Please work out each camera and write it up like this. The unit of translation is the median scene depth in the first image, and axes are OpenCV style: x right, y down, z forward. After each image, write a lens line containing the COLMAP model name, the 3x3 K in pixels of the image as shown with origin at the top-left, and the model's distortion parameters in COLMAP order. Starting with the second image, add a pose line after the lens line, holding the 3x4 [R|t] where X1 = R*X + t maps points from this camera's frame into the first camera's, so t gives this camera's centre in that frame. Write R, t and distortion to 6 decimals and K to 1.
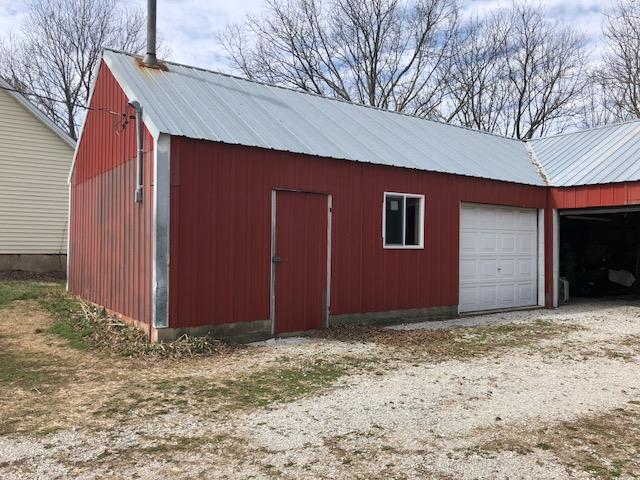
lens RADIAL K [[526.9, 0, 319.7], [0, 526.9, 240.8], [0, 0, 1]] dist [0.024329, -0.022575]
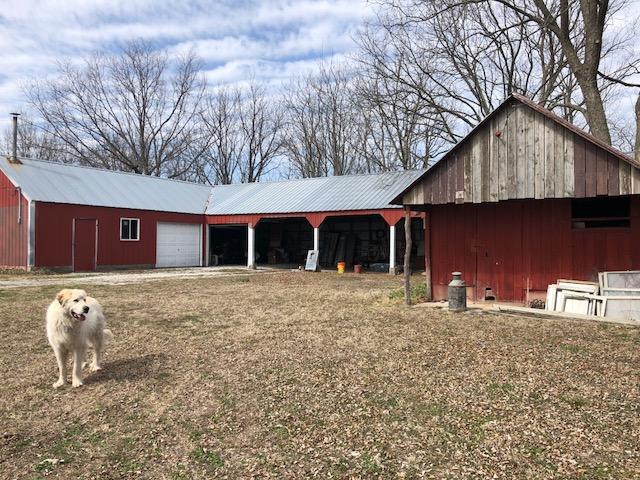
lens RADIAL K [[526.9, 0, 322.8], [0, 526.9, 237.3], [0, 0, 1]] dist [0.024329, -0.022575]
pose [[0.928839, 0.005966, 0.370435, 0.079683], [-0.005697, 0.999982, -0.001821, -0.000485], [-0.370439, -0.000419, 0.928857, -1.665347]]
